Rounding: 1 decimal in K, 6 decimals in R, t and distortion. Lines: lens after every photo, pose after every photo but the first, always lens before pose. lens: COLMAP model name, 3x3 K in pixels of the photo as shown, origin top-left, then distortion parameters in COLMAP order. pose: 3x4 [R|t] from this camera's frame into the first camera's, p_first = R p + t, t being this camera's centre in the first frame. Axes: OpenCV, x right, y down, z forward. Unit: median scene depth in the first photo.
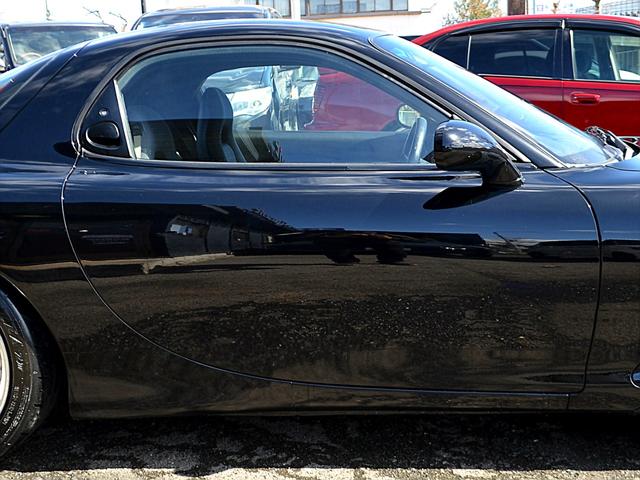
lens RADIAL K [[872.6, 0, 320.0], [0, 872.6, 240.0], [0, 0, 1]] dist [-0.060935, -0.014646]
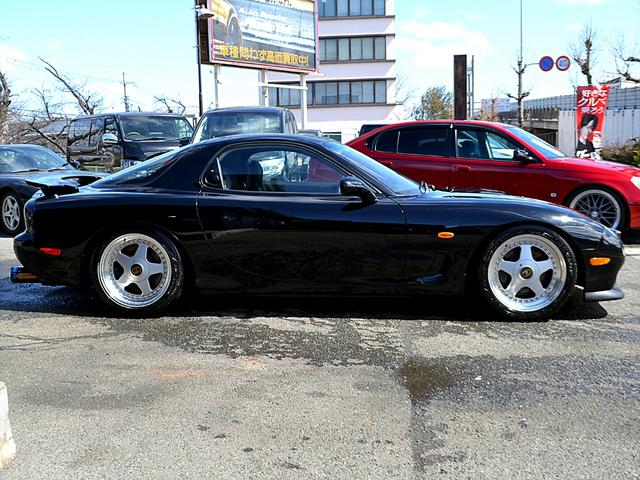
lens RADIAL K [[872.6, 0, 320.0], [0, 872.6, 240.0], [0, 0, 1]] dist [-0.060935, -0.014646]
pose [[0.999526, 0.022421, -0.021076, 0.106492], [-0.023883, 0.997125, -0.071912, 0.206981], [0.019403, 0.072381, 0.997188, -1.358707]]
